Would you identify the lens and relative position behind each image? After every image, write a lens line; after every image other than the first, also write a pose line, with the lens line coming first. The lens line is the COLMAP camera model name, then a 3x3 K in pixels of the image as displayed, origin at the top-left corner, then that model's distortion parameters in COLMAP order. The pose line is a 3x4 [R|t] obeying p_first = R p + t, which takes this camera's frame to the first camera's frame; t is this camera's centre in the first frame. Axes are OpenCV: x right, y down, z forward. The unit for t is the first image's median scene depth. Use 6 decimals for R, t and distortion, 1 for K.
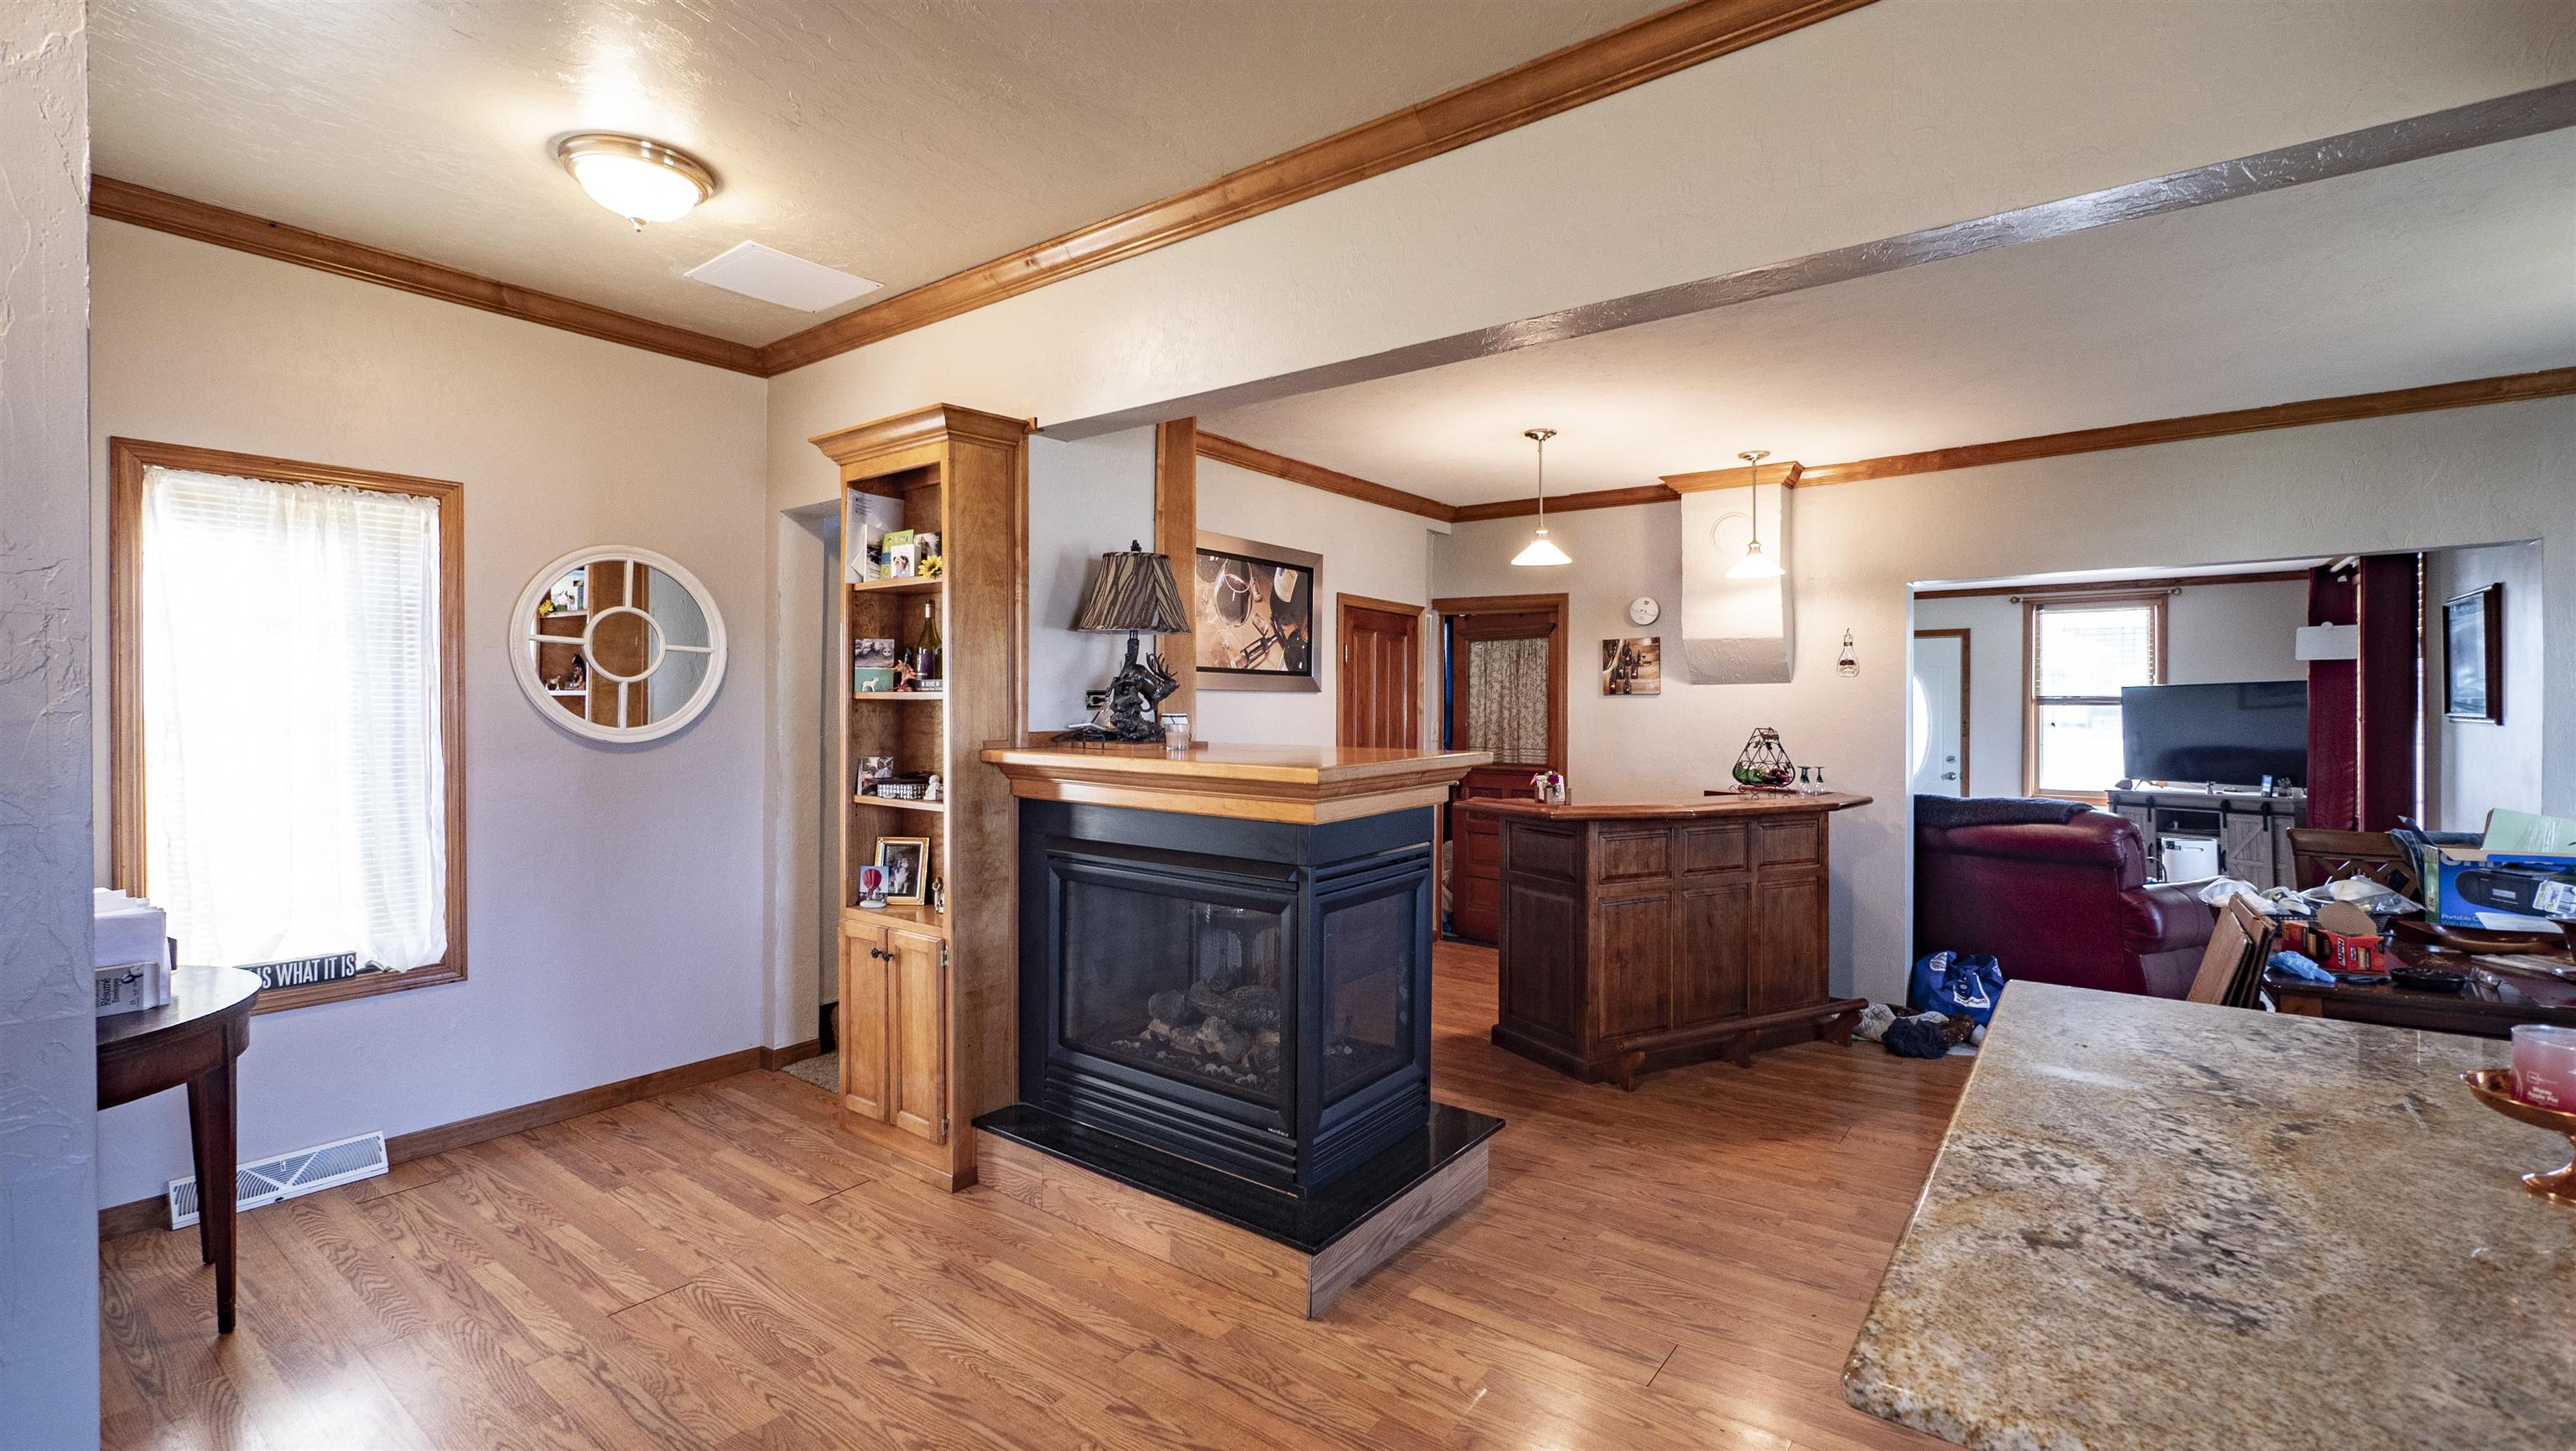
lens RADIAL K [[1100.3, 0, 1238.6], [0, 1100.3, 713.1], [0, 0, 1]] dist [-0.008620, 0.000340]
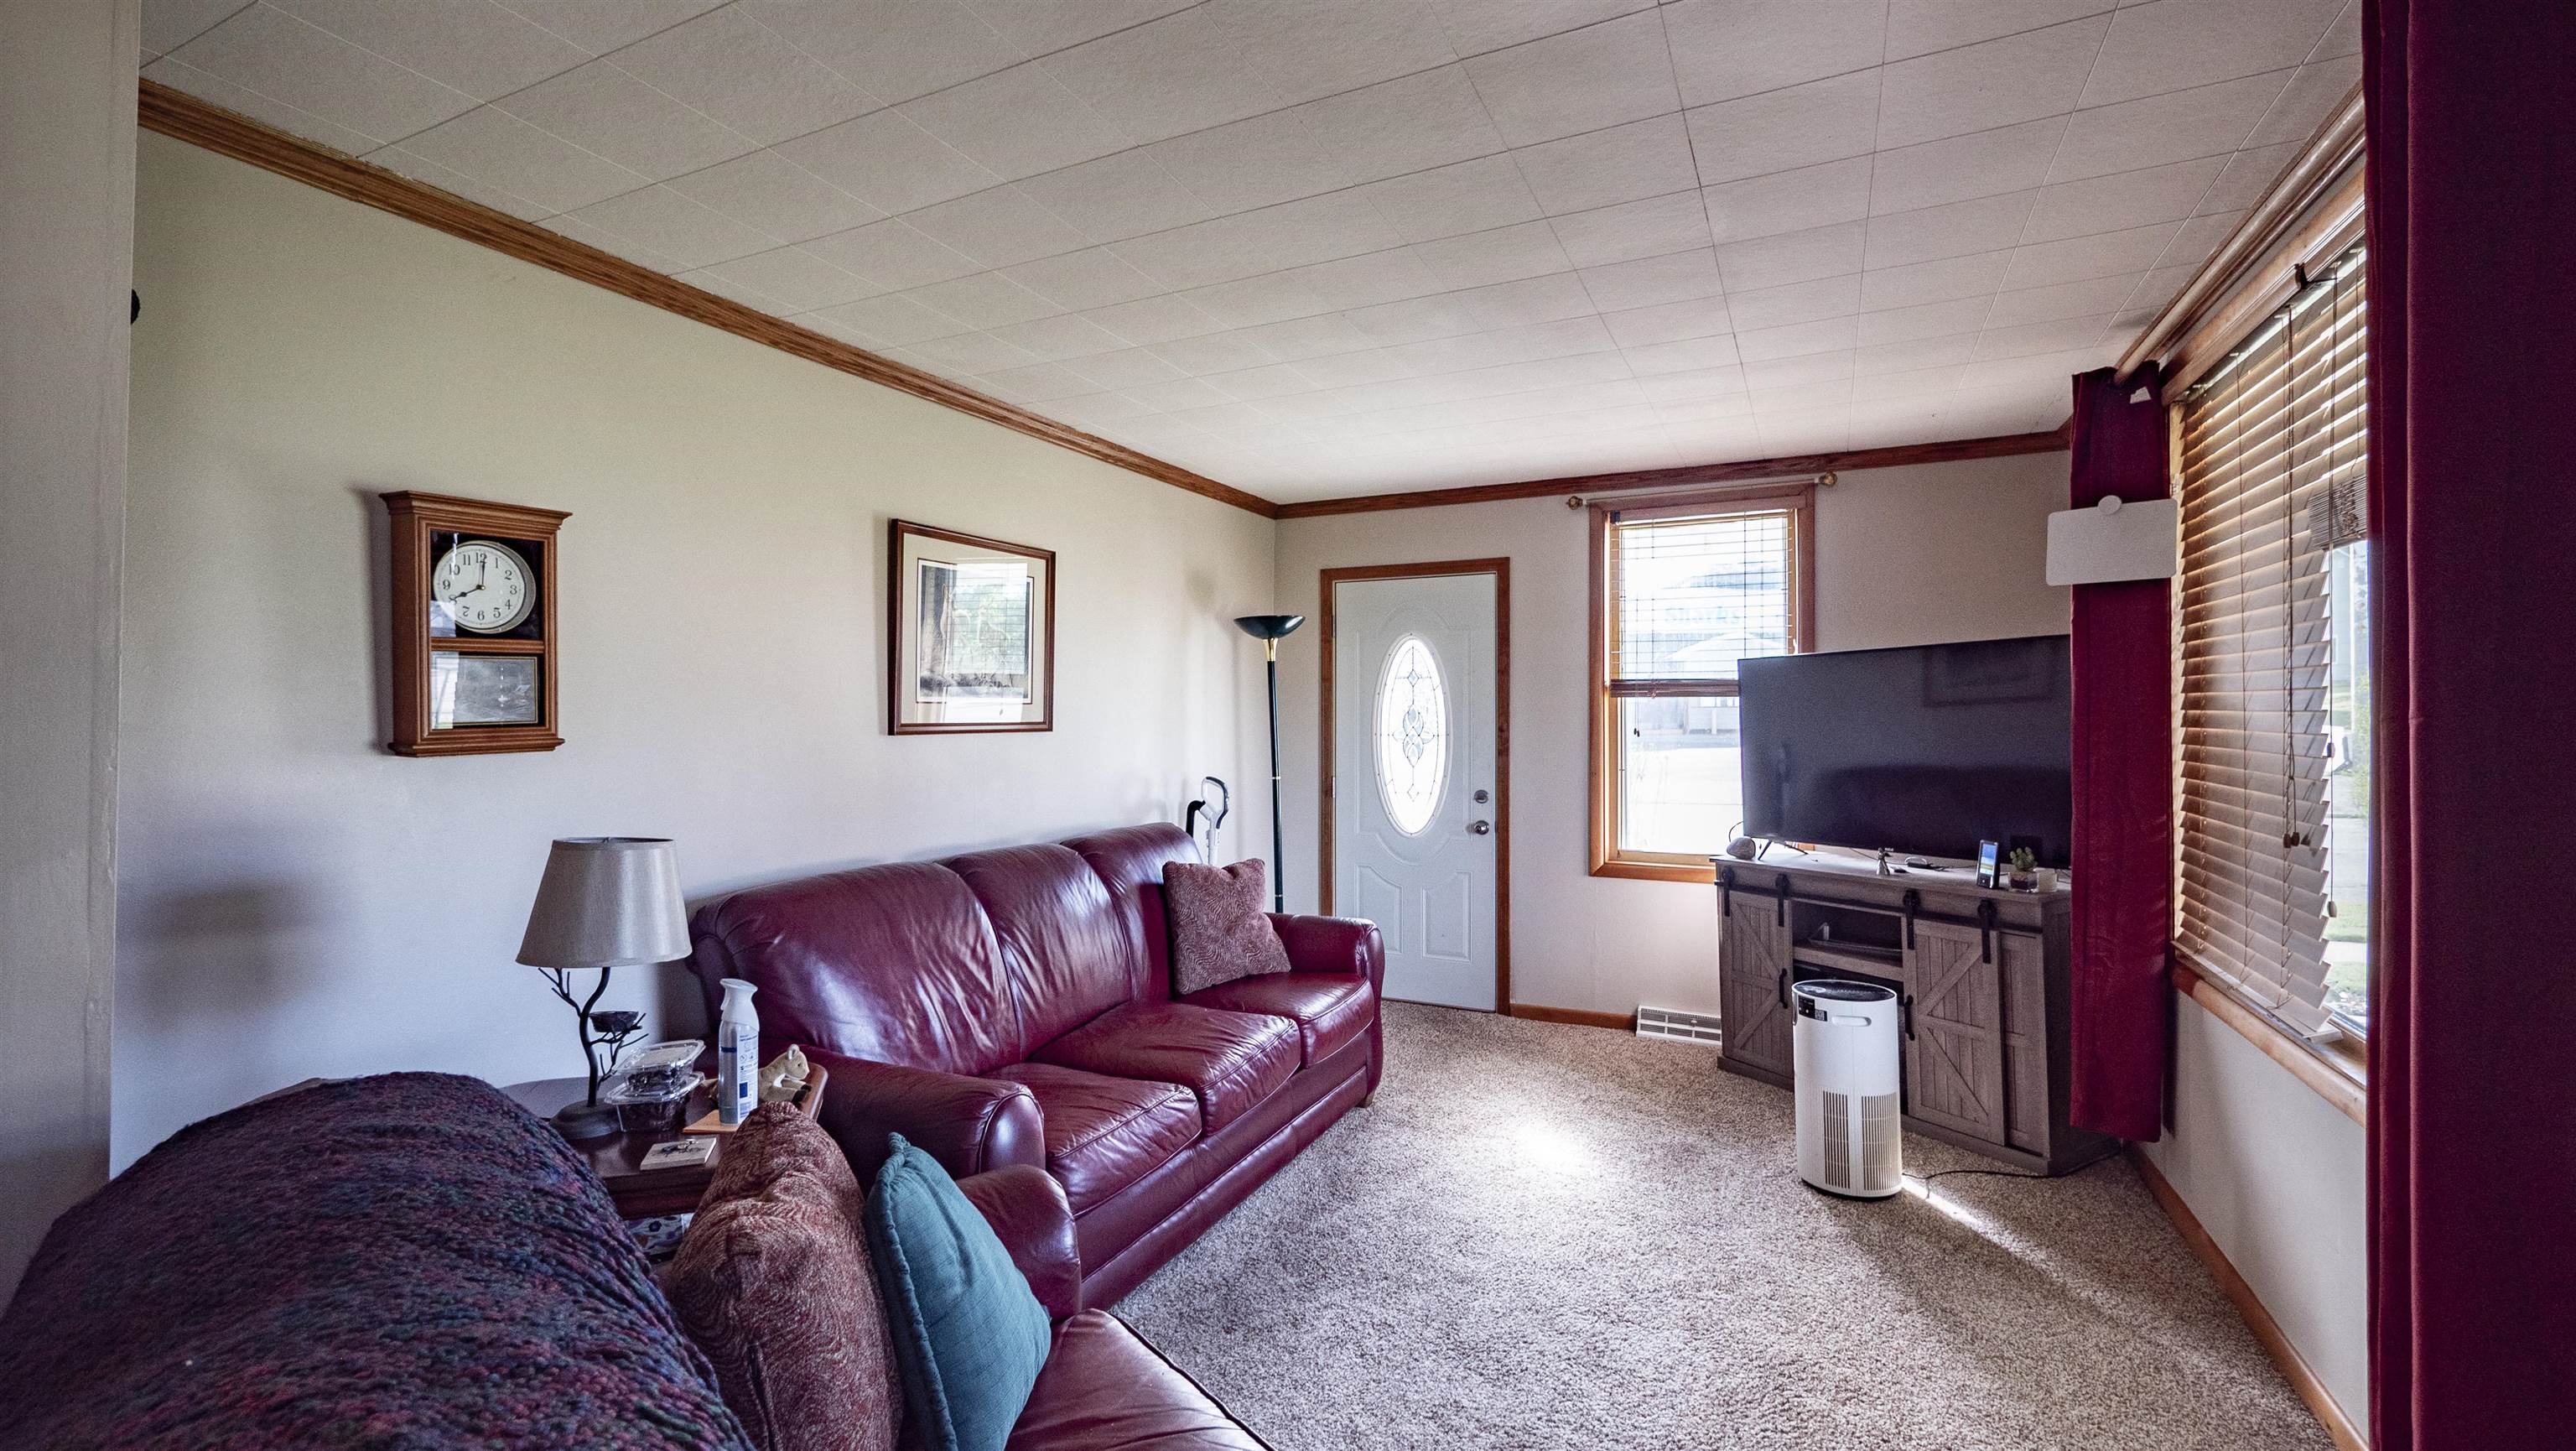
lens RADIAL K [[1100.3, 0, 1299.8], [0, 1100.3, 717.0], [0, 0, 1]] dist [-0.008620, 0.000340]
pose [[0.972751, -0.002958, 0.231834, 0.539362], [0.003836, 0.999987, -0.003335, 0.004791], [-0.231821, 0.004134, 0.972750, 0.603578]]
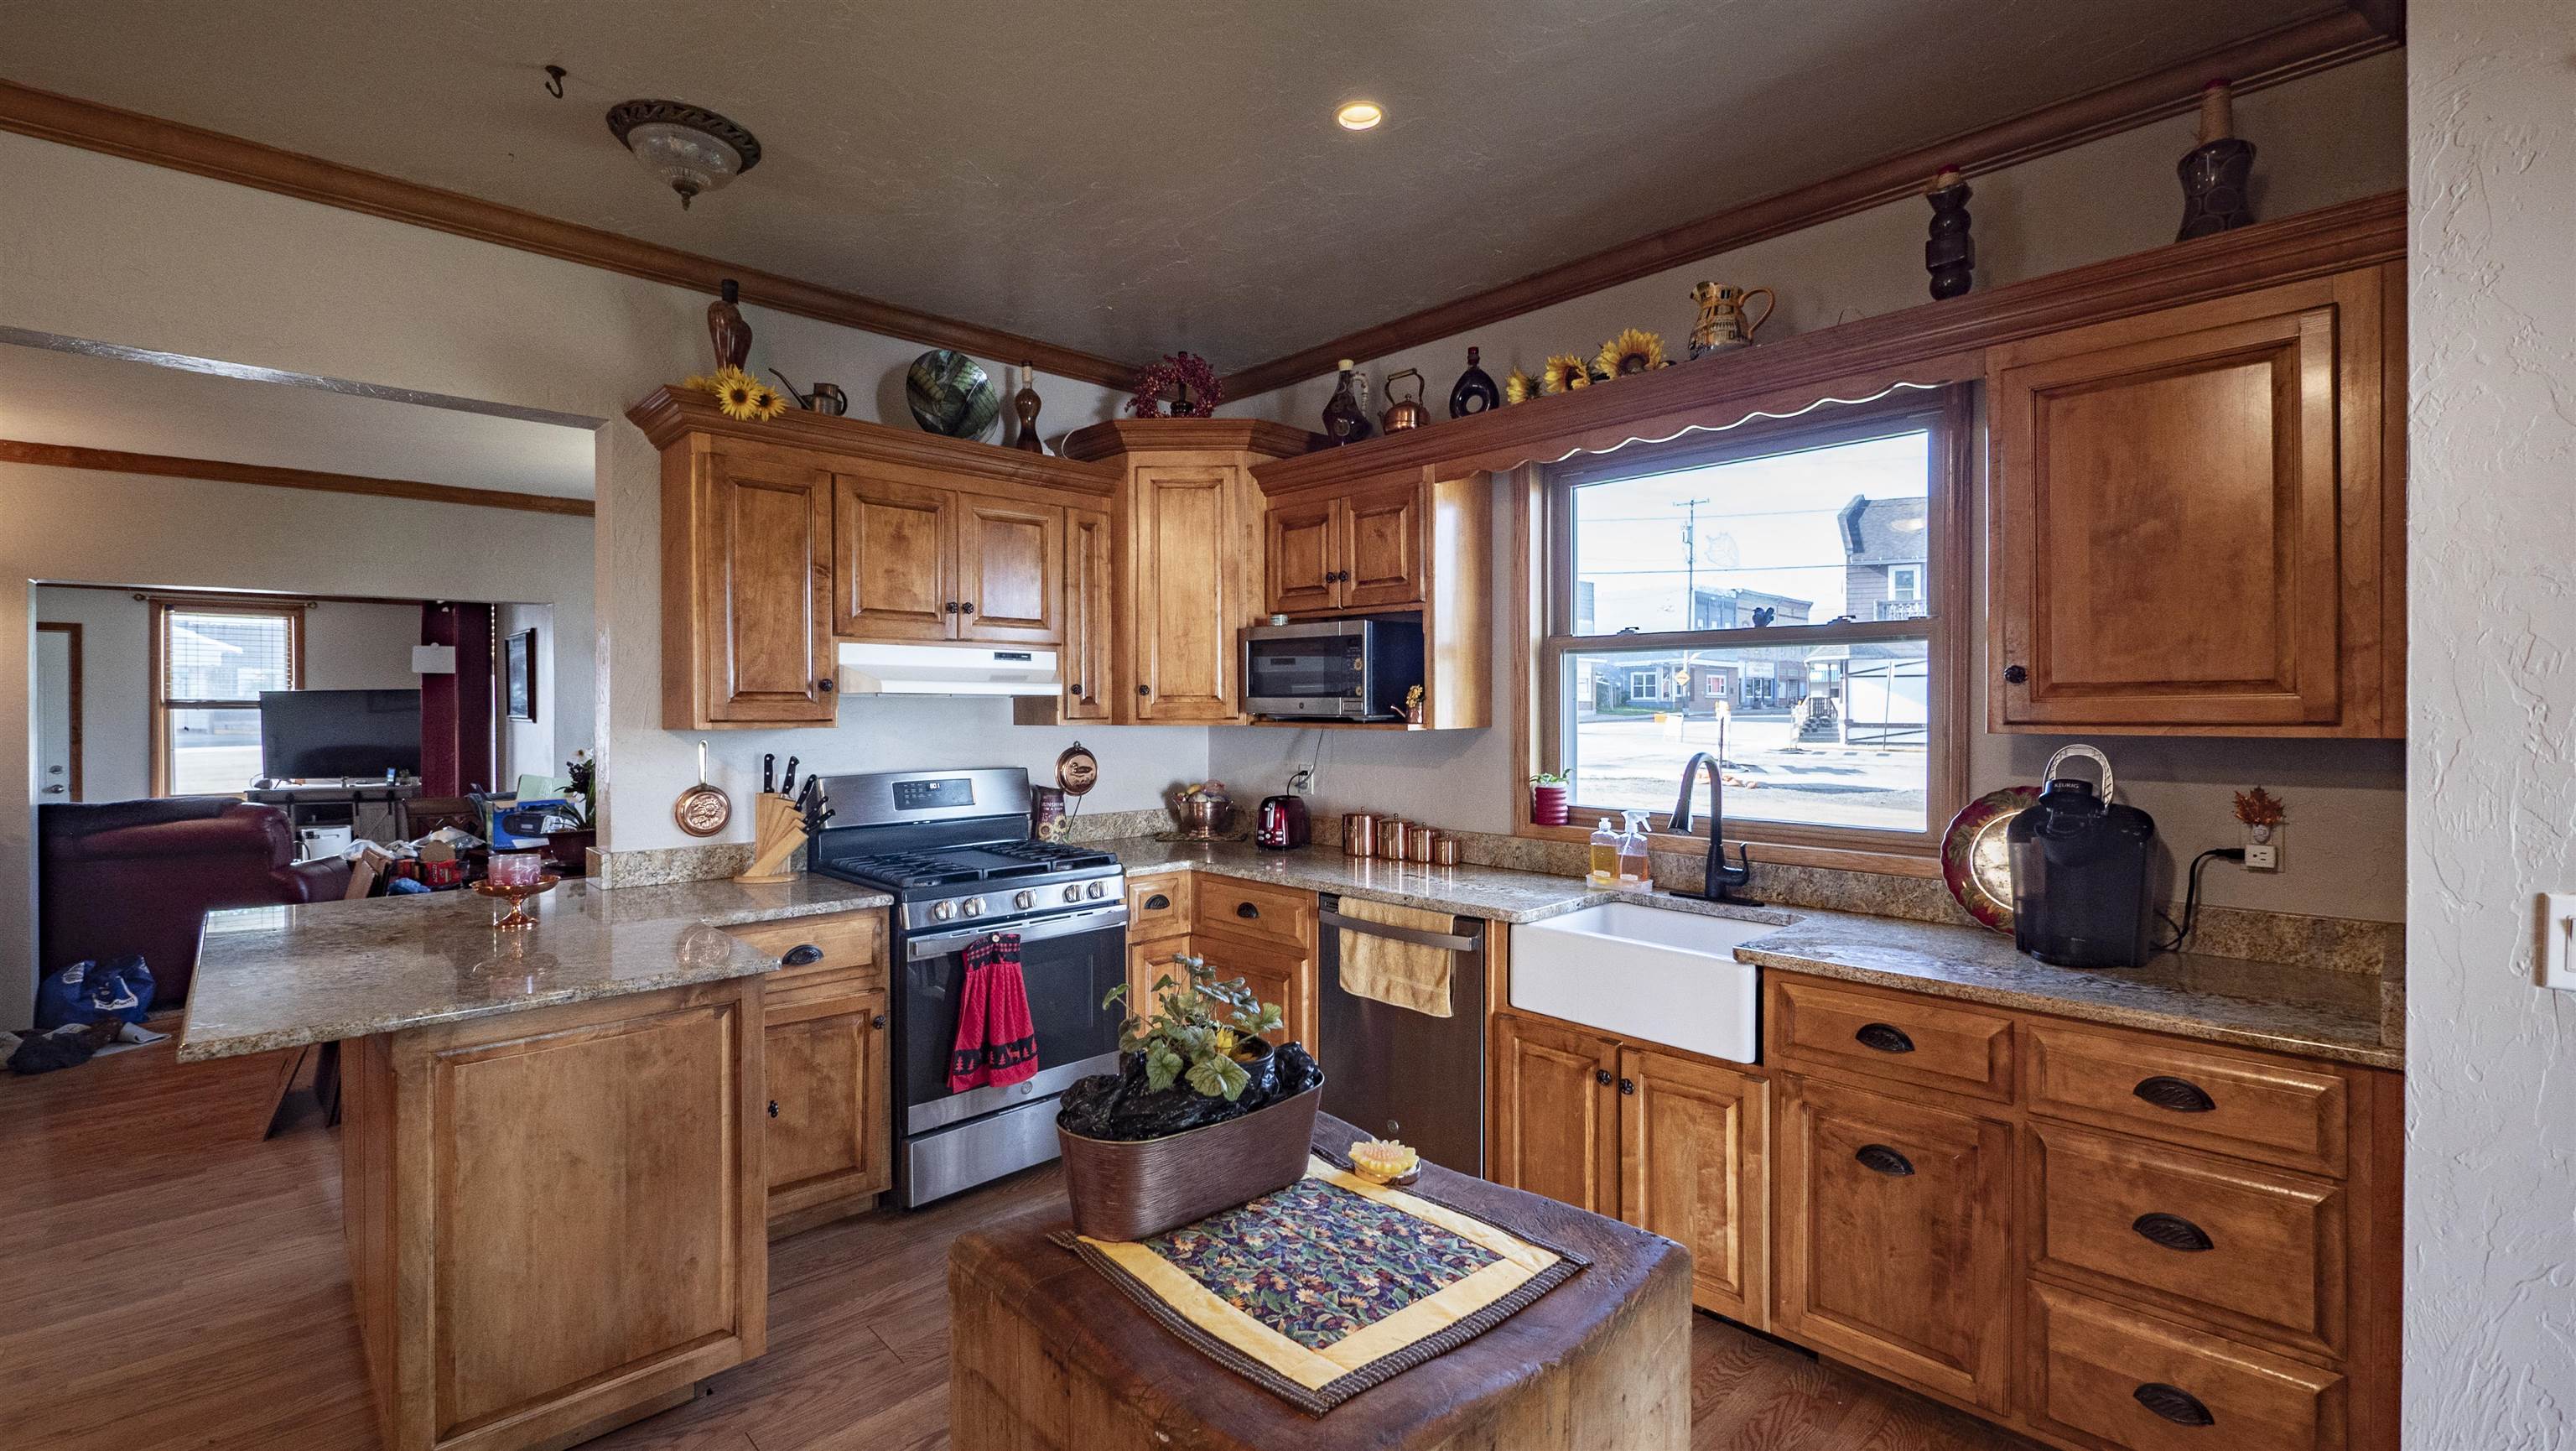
lens RADIAL K [[1100.3, 0, 1280.8], [0, 1100.3, 718.2], [0, 0, 1]] dist [-0.008620, 0.000340]
pose [[0.133387, -0.007239, 0.991038, -0.111157], [0.005713, 0.999962, 0.006535, 0.000338], [-0.991048, 0.004790, 0.133424, -0.121712]]
